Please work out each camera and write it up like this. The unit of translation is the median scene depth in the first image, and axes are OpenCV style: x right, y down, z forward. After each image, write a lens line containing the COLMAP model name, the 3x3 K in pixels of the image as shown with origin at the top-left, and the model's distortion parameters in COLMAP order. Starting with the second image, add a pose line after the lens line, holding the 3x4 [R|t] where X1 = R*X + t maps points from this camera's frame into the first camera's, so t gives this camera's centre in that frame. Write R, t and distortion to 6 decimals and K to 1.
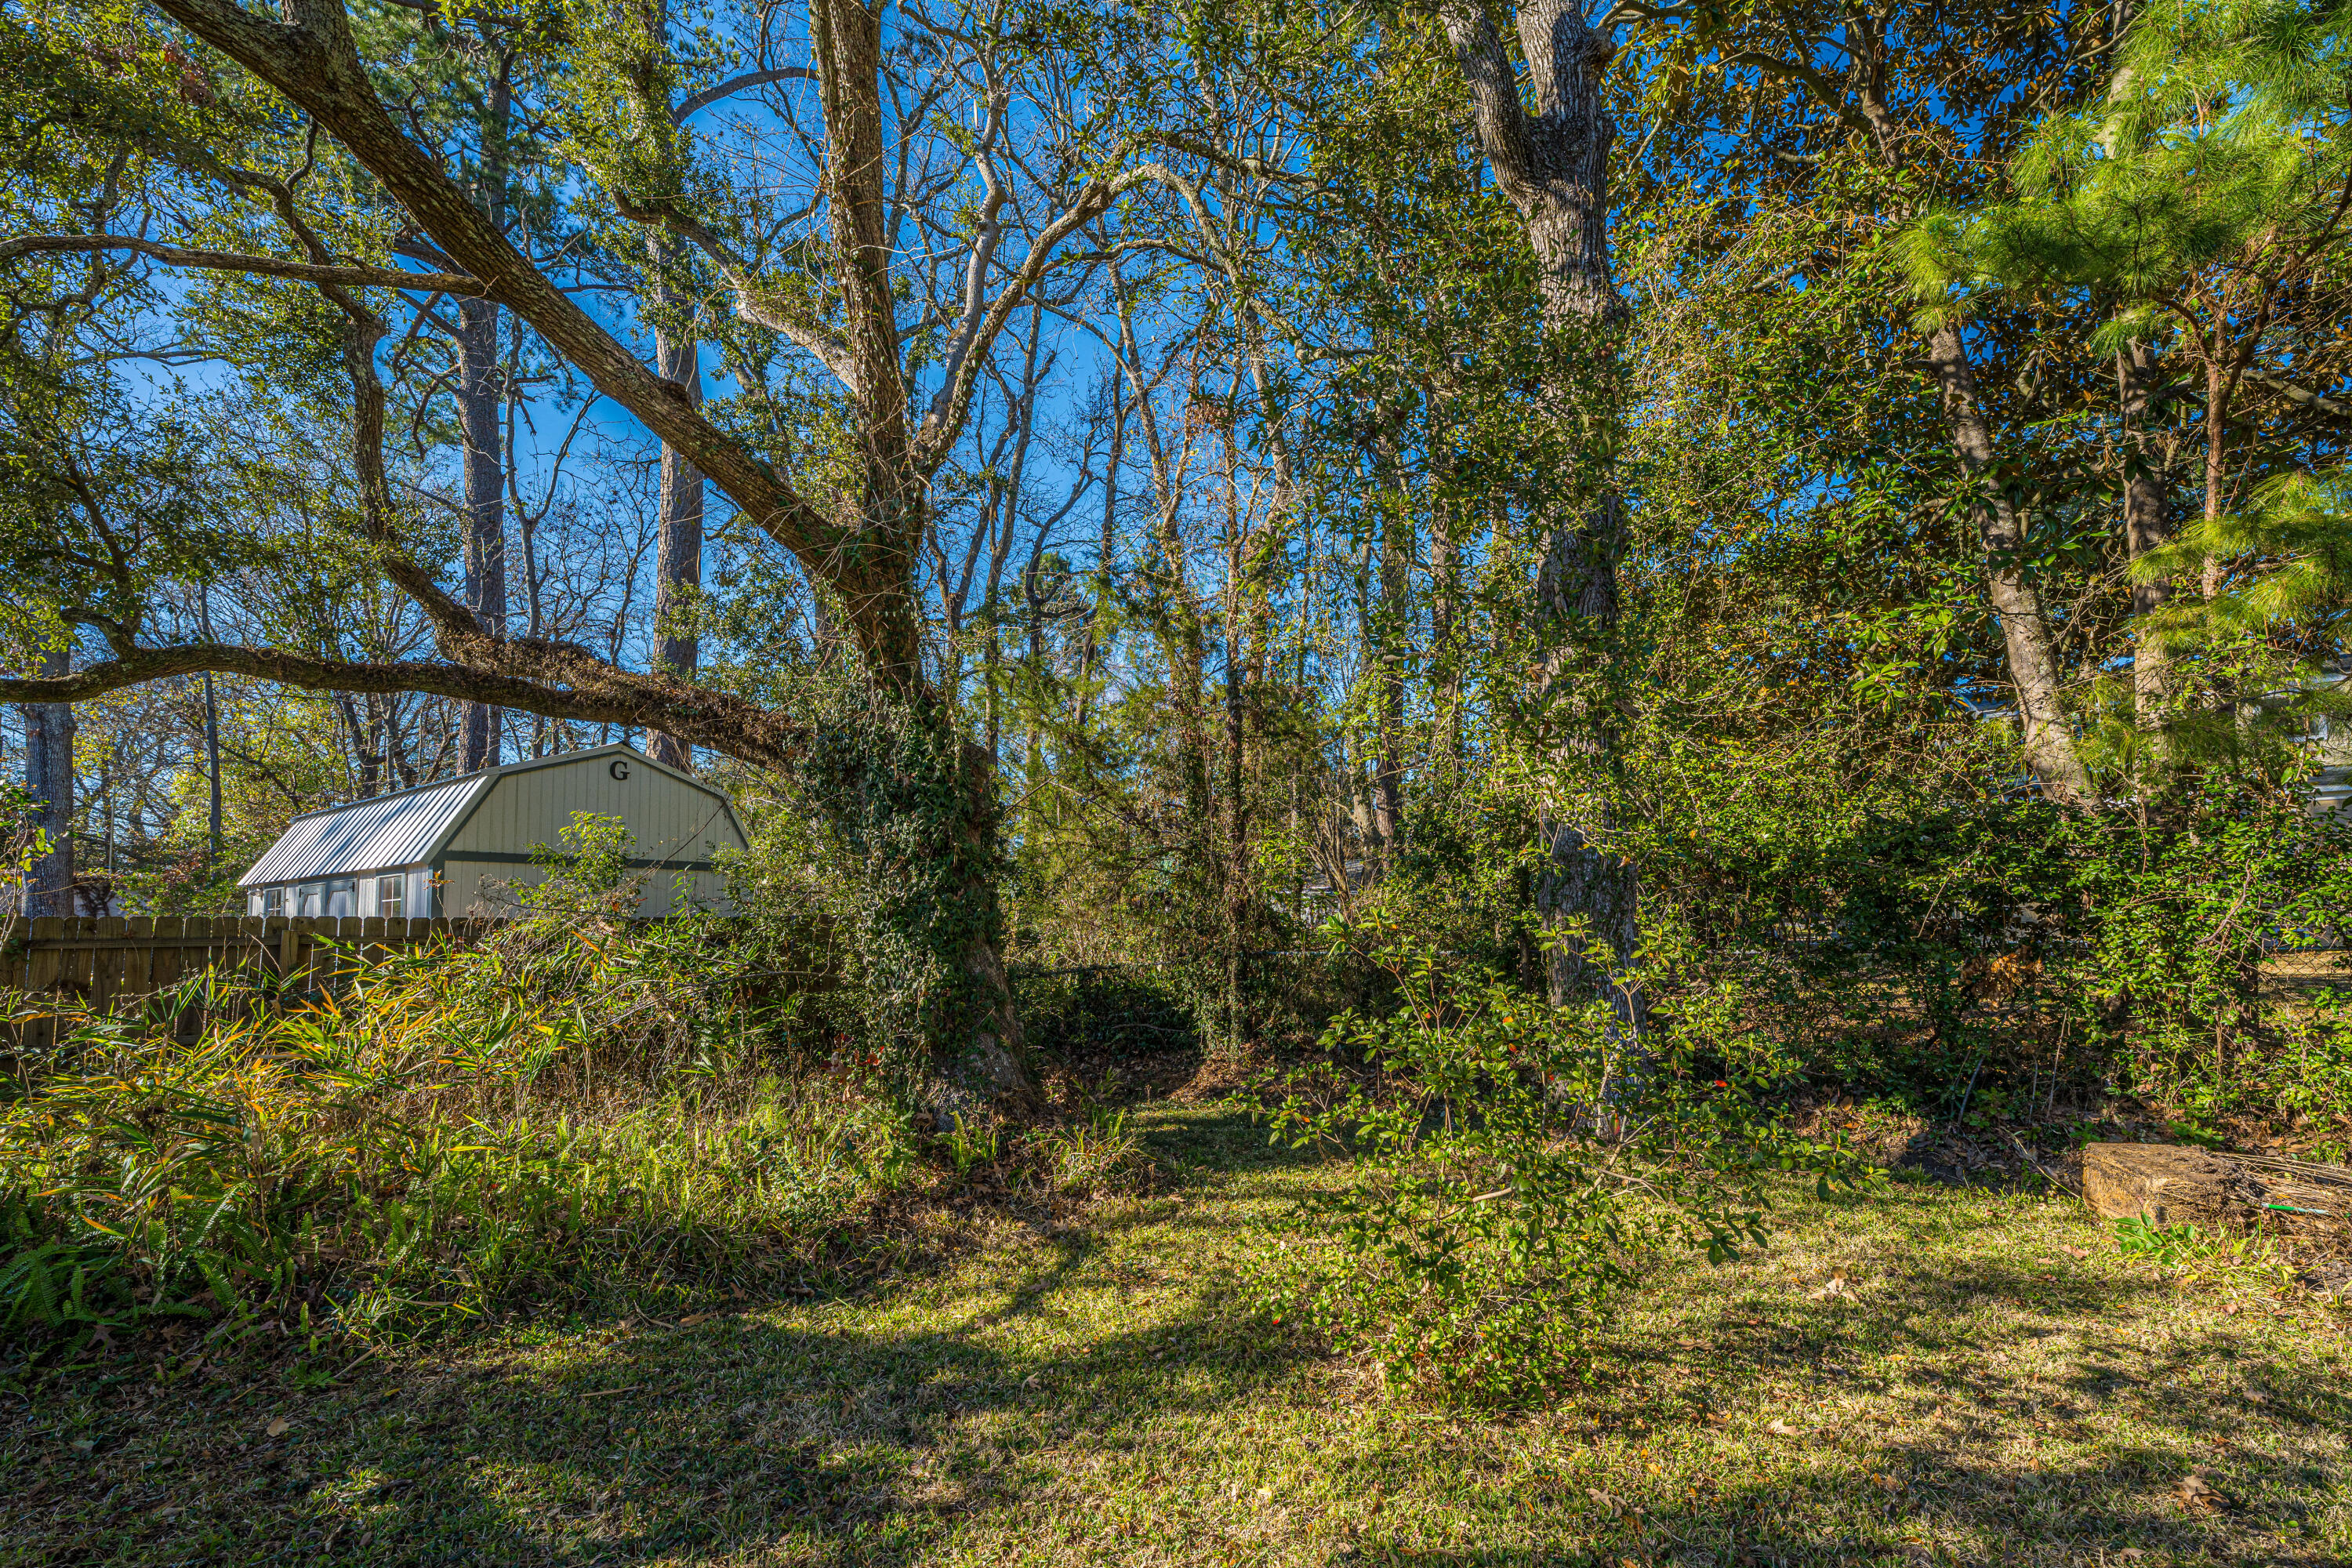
lens RADIAL K [[958.8, 0, 1249.3], [0, 958.8, 850.7], [0, 0, 1]] dist [0.001759, -0.000463]
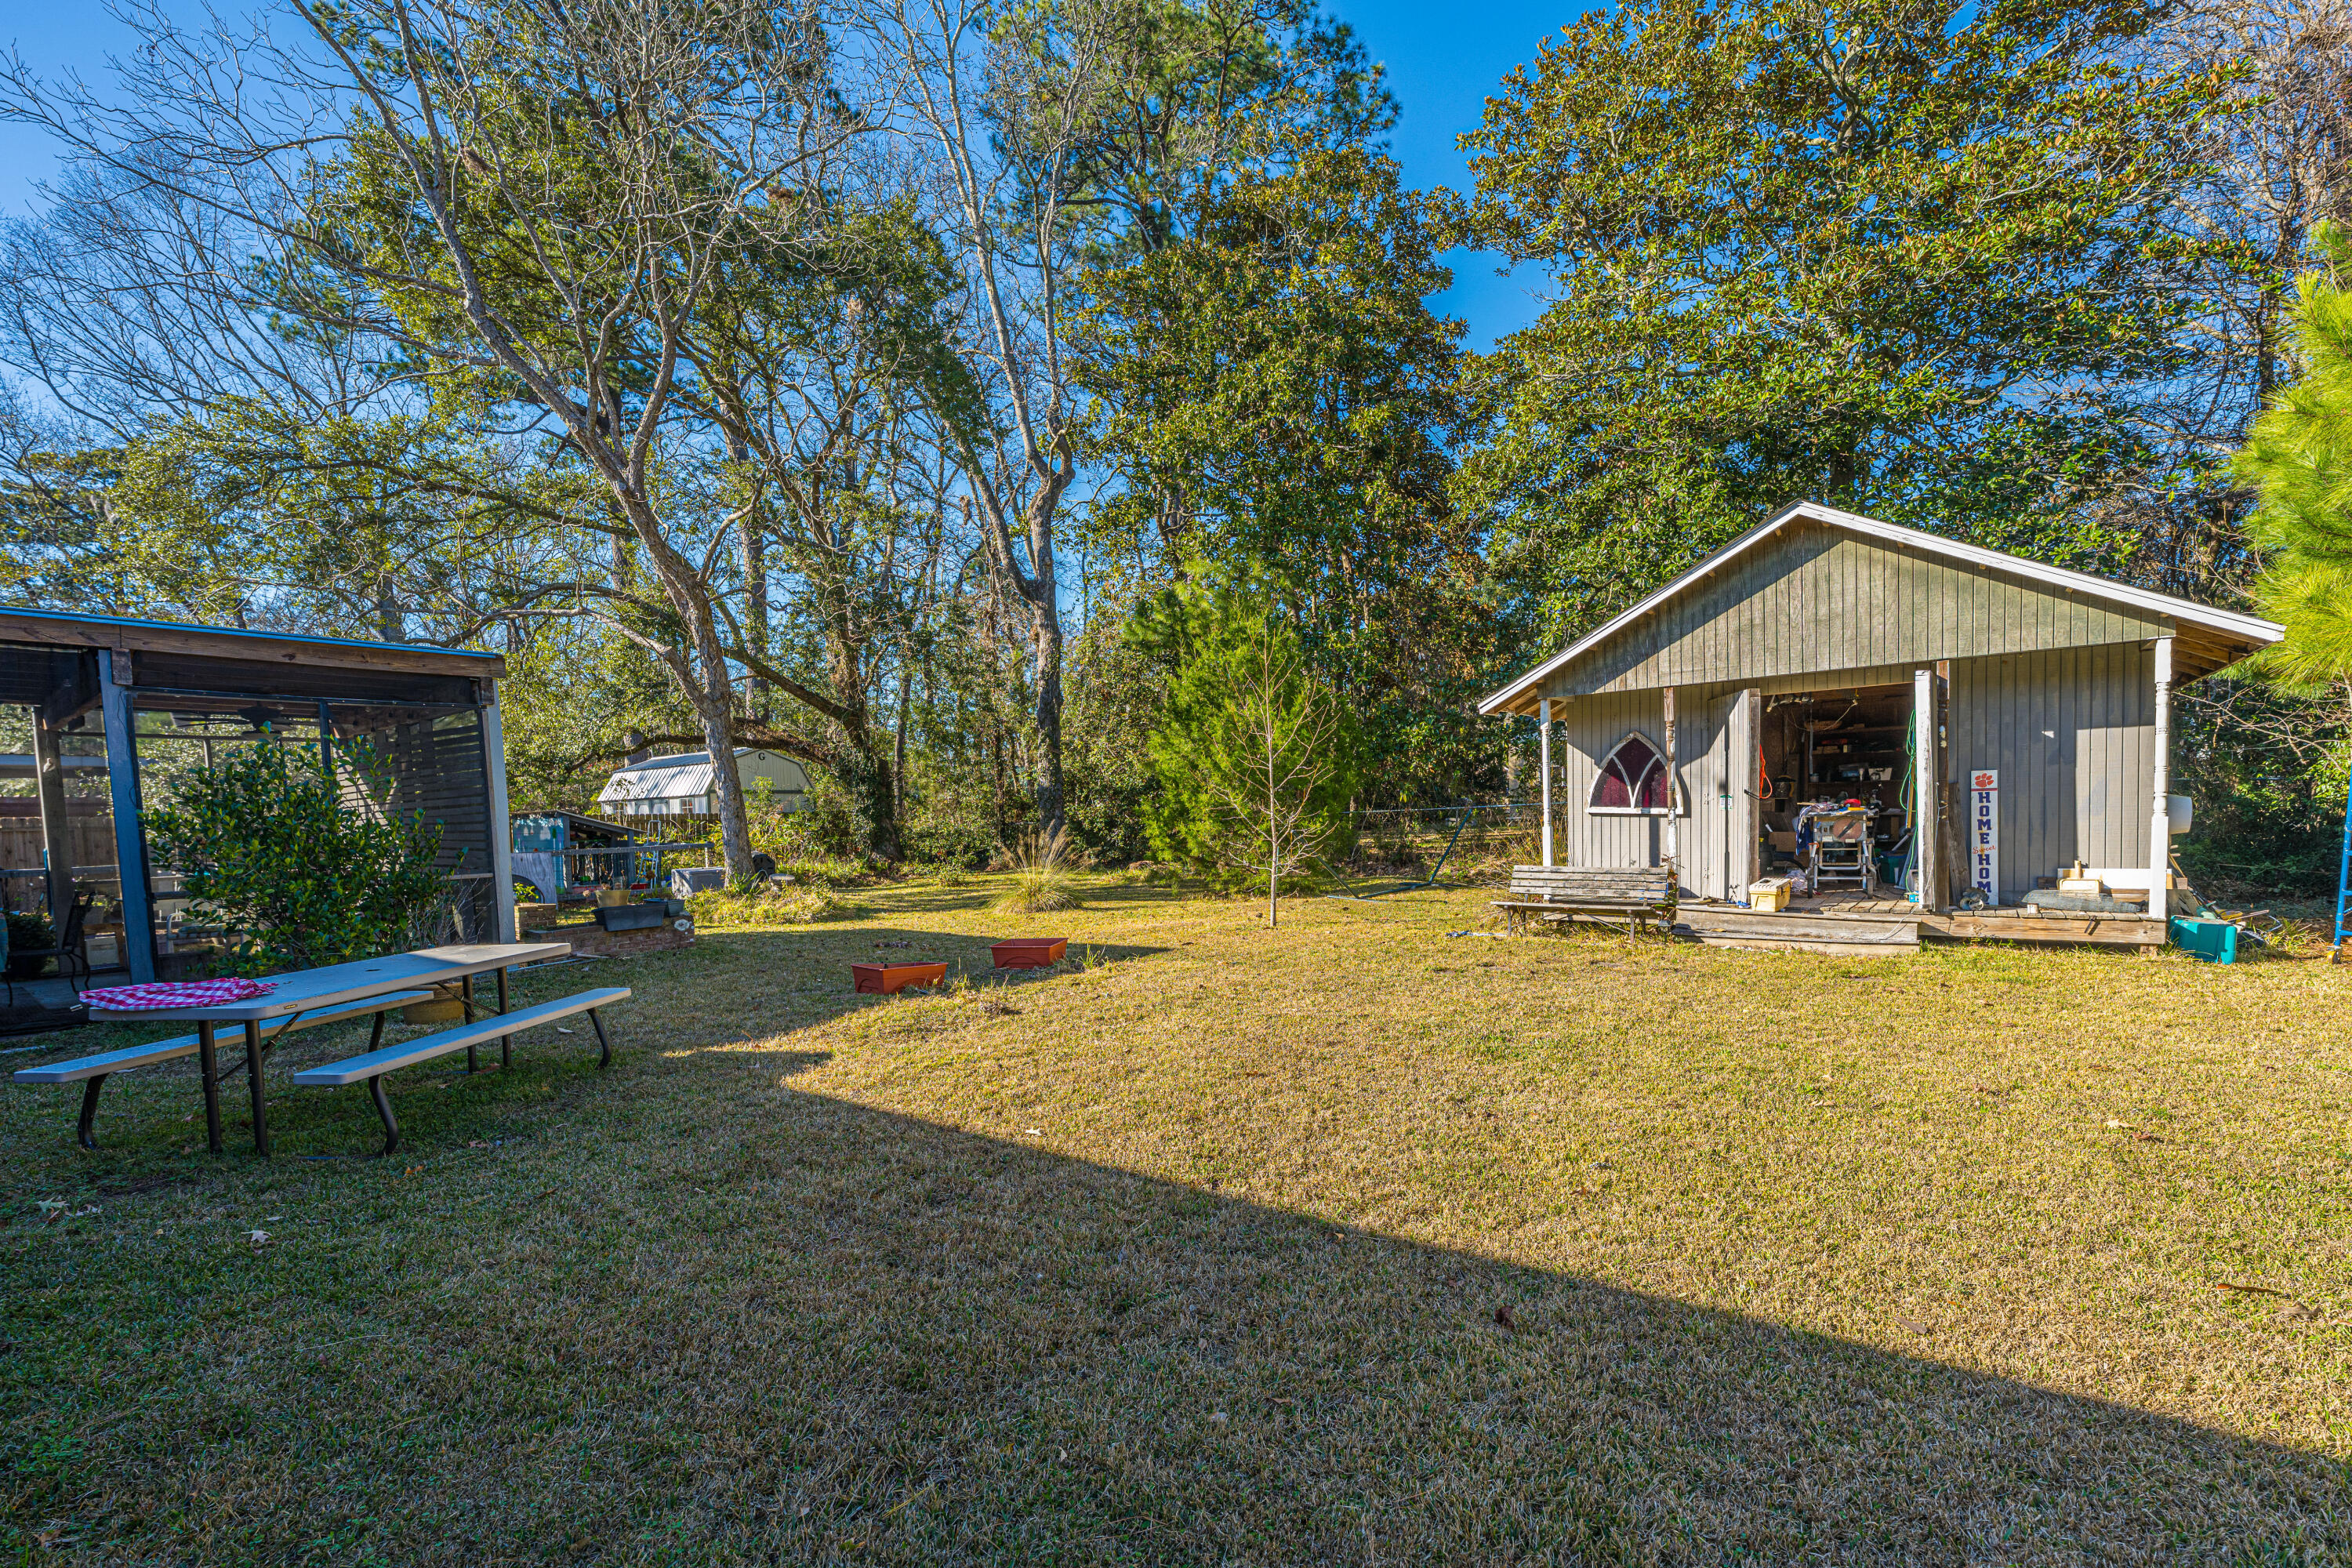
lens RADIAL K [[958.8, 0, 1249.3], [0, 958.8, 850.7], [0, 0, 1]] dist [0.001759, -0.000463]
pose [[0.999619, -0.014238, -0.023644, 0.939998], [0.016902, 0.993039, 0.116570, -0.145033], [0.021819, -0.116925, 0.992901, -2.069901]]
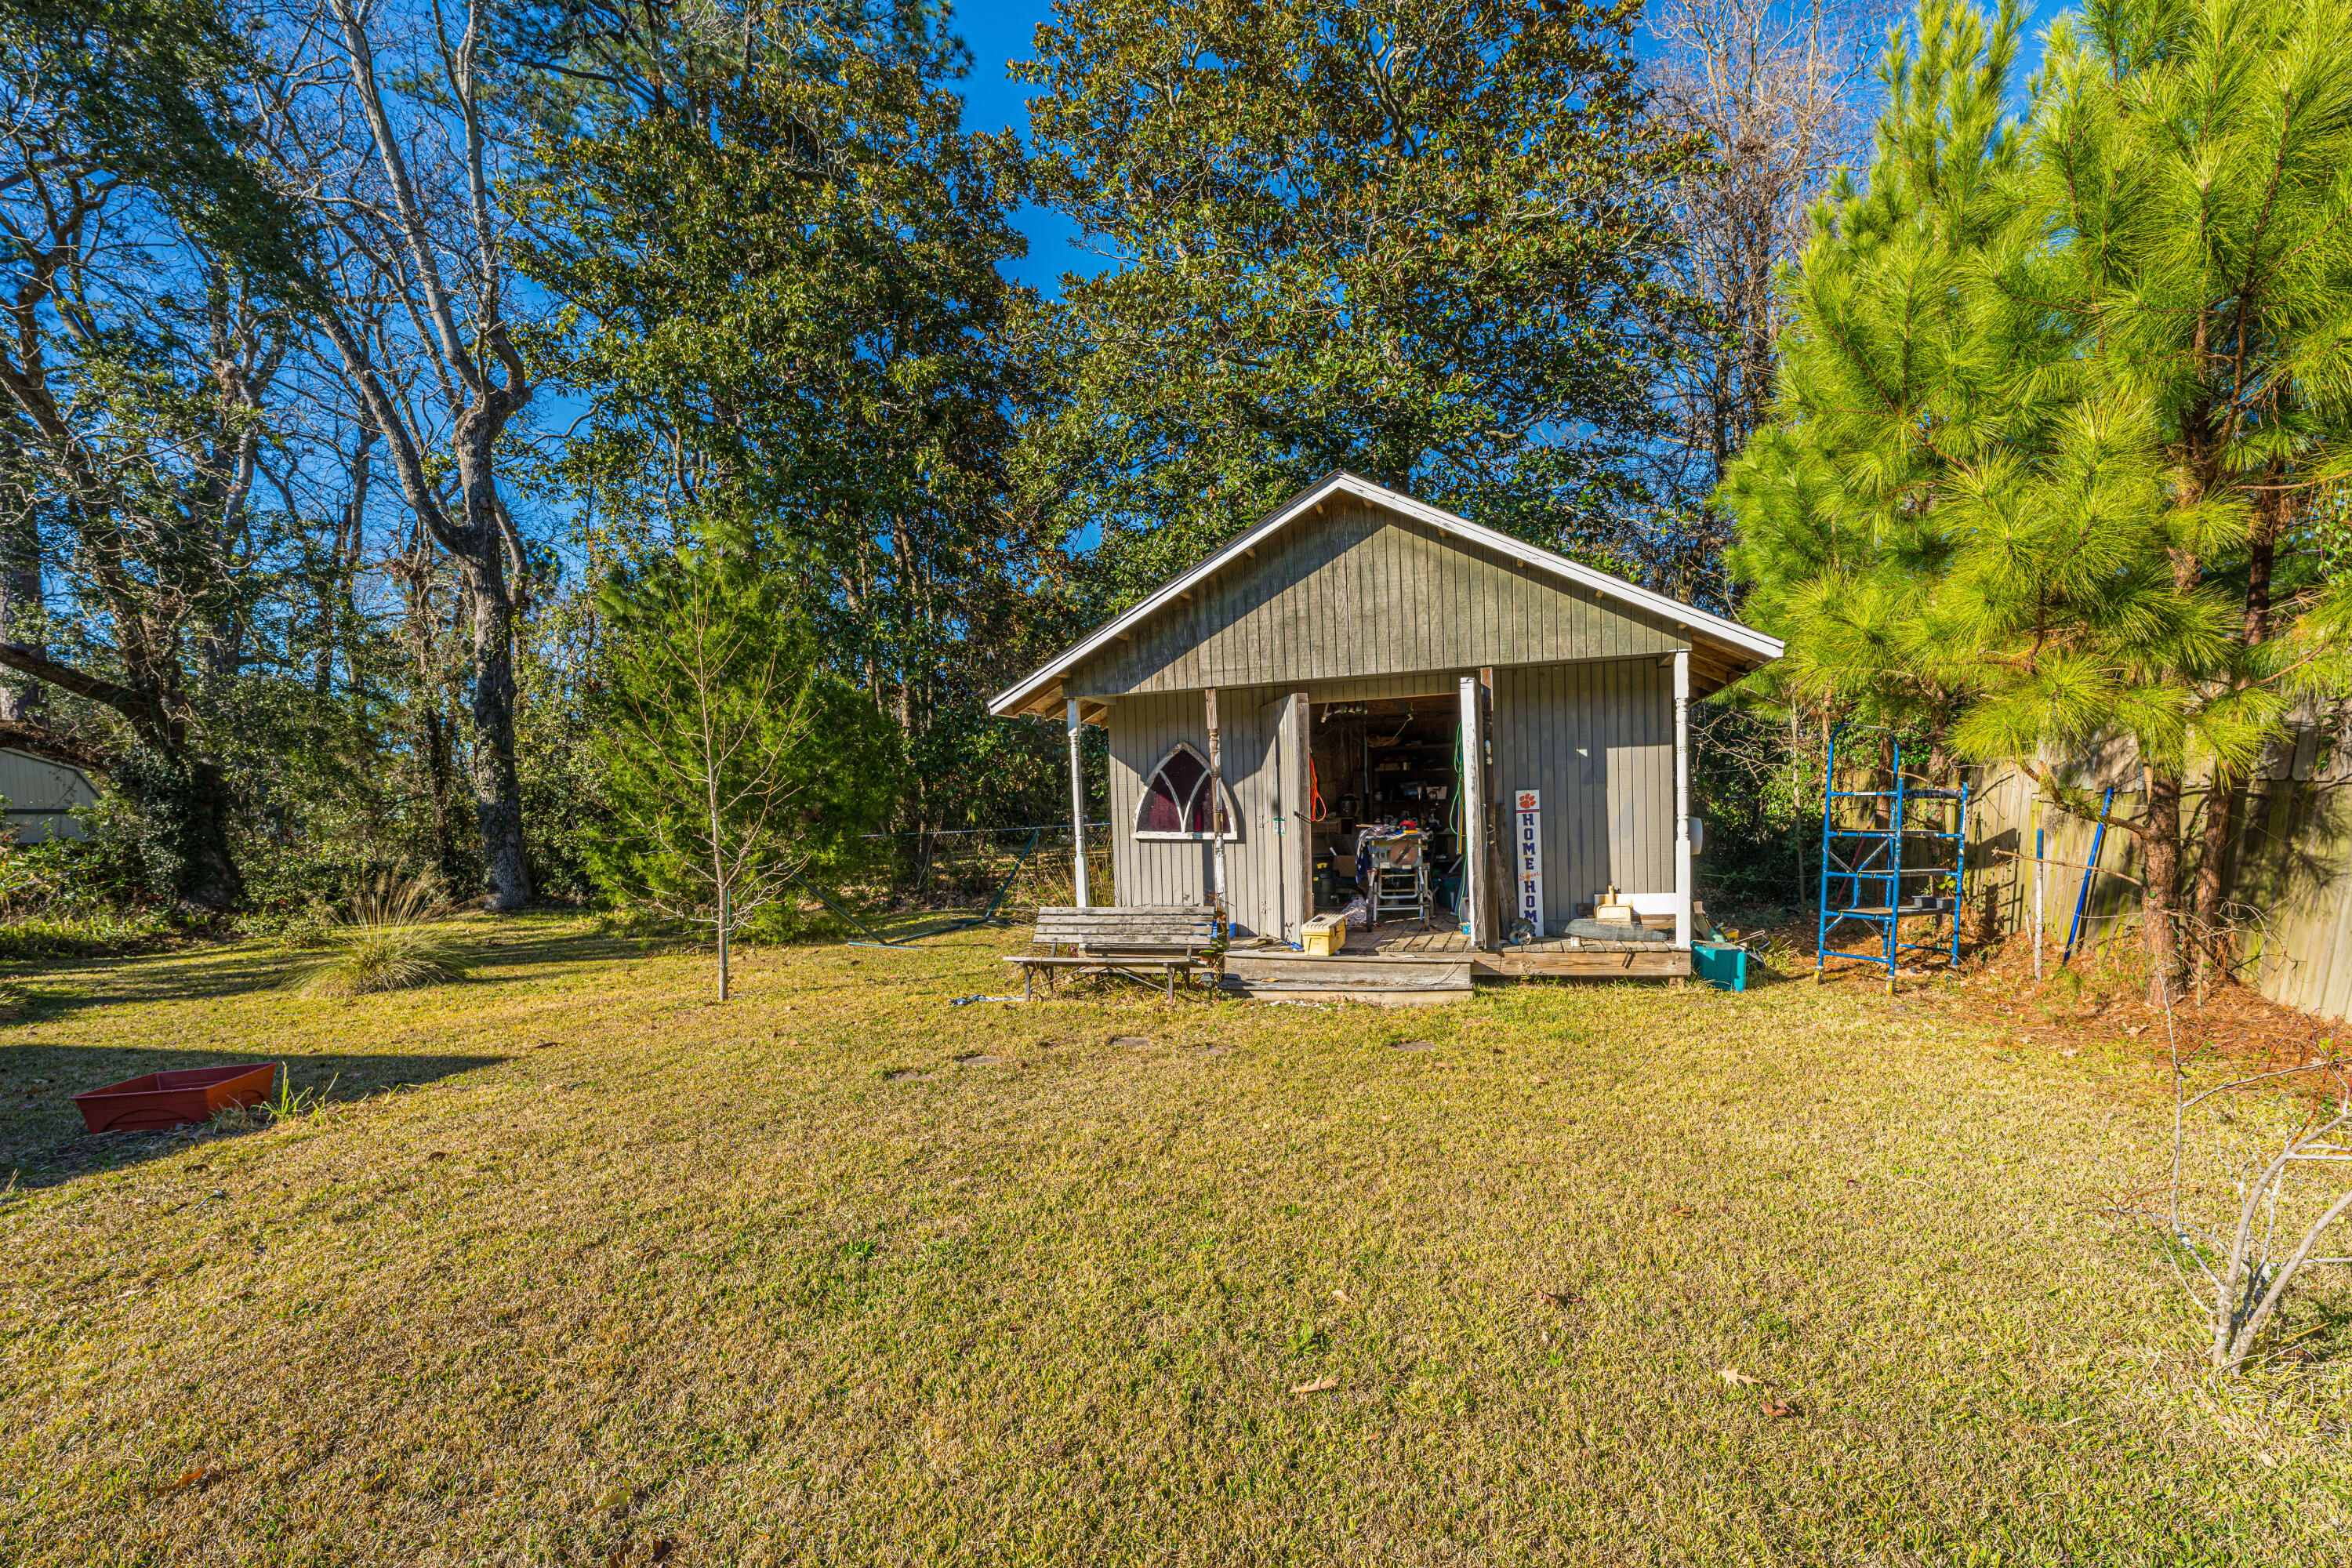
lens RADIAL K [[958.8, 0, 1249.3], [0, 958.8, 850.7], [0, 0, 1]] dist [0.001759, -0.000463]
pose [[0.938274, -0.034172, 0.344200, 1.115987], [-0.002392, 0.994443, 0.105249, -0.137184], [-0.345883, -0.099576, 0.932979, -1.819799]]
